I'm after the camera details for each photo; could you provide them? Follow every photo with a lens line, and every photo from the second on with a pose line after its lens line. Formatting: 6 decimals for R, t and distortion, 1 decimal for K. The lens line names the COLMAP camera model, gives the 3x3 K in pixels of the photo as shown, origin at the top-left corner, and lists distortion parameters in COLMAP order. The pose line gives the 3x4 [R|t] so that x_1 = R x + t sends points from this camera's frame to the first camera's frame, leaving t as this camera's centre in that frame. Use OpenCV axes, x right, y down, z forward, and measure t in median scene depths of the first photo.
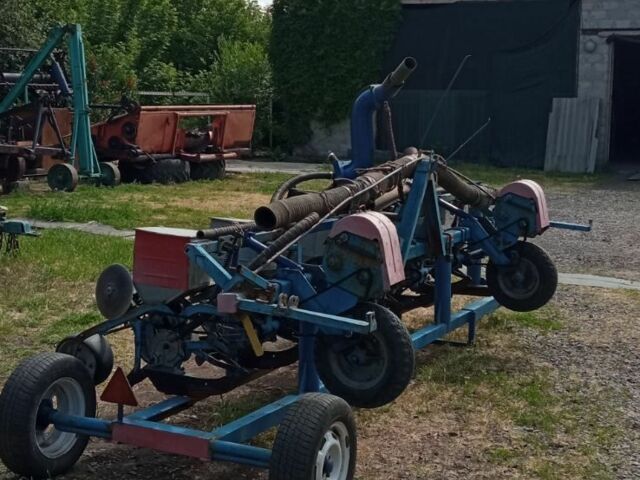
lens RADIAL K [[1102.3, 0, 320.0], [0, 1102.3, 240.0], [0, 0, 1]] dist [0.038556, -0.023263]
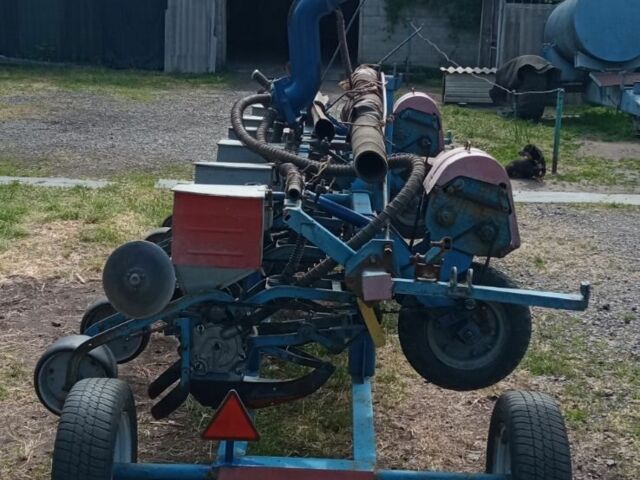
lens RADIAL K [[1102.3, 0, 320.0], [0, 1102.3, 240.0], [0, 0, 1]] dist [0.038556, -0.023263]
pose [[0.910123, -0.091031, 0.404215, -0.339504], [0.053506, 0.993220, 0.103204, -0.042773], [-0.410869, -0.072301, 0.908823, 0.282261]]
